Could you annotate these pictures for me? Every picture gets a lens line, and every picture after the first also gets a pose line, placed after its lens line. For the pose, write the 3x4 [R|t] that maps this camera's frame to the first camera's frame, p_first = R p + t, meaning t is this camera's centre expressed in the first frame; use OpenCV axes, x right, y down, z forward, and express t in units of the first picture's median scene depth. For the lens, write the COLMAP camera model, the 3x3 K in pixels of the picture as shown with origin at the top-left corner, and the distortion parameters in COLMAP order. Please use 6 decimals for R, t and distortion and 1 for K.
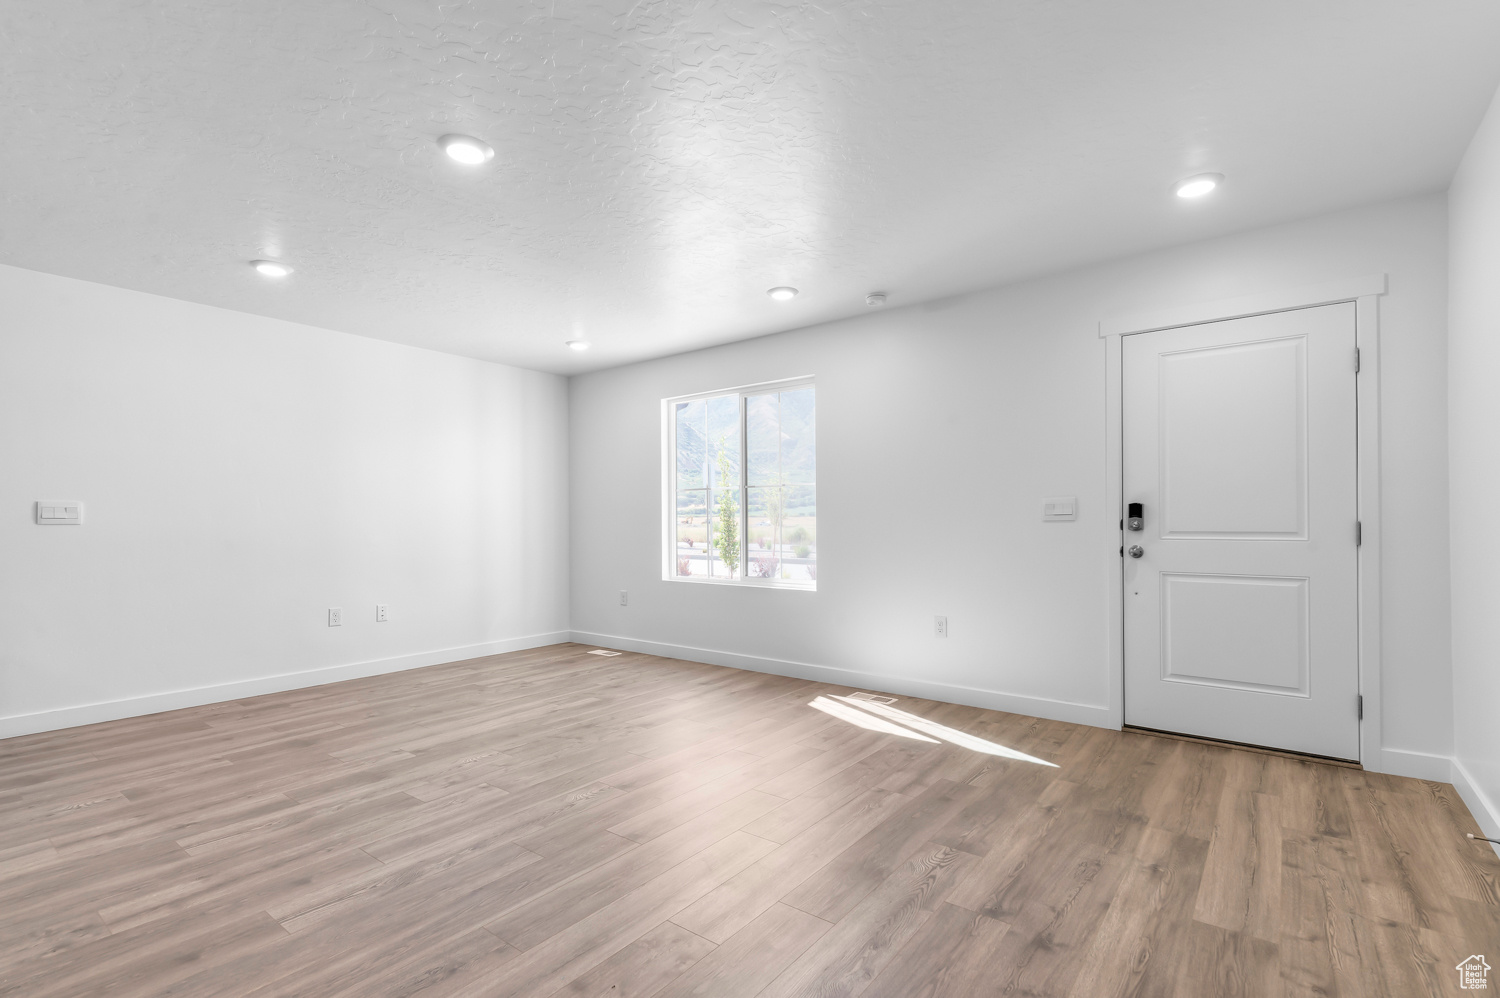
lens RADIAL K [[701.6, 0, 753.4], [0, 701.6, 505.0], [0, 0, 1]] dist [0.004255, -0.001009]
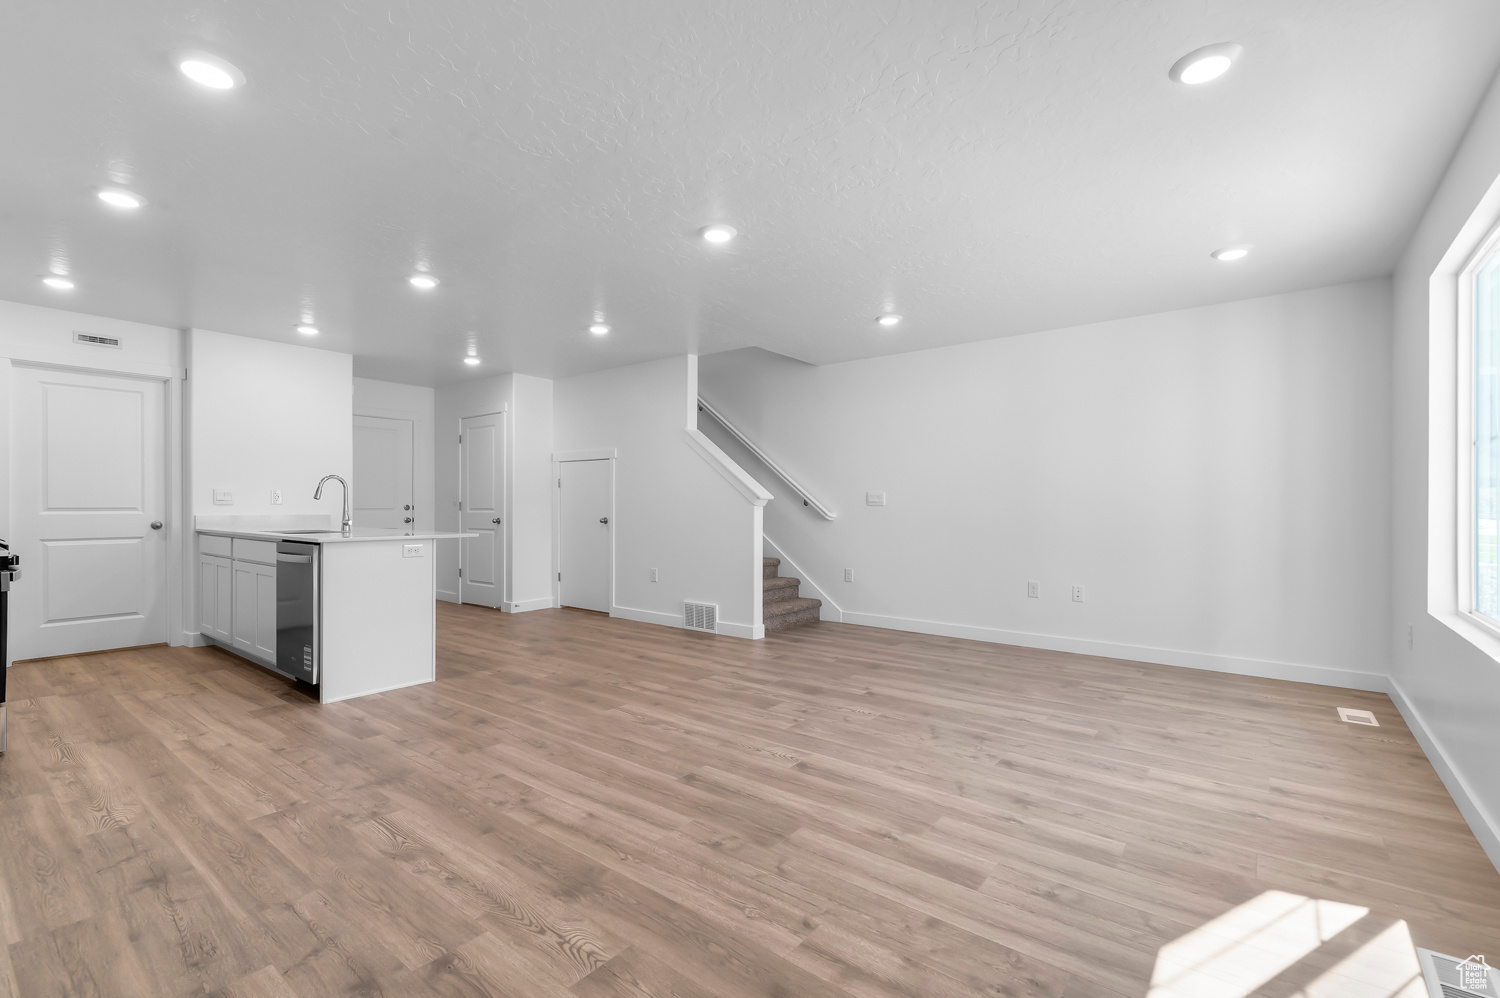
lens RADIAL K [[657.1, 0, 755.9], [0, 657.1, 502.9], [0, 0, 1]] dist [0.001226, -0.000961]
pose [[-0.005829, 0.002651, -0.999979, 0.776886], [0.018137, 0.999832, 0.002545, 0.015354], [0.999819, -0.018122, -0.005876, 0.951531]]
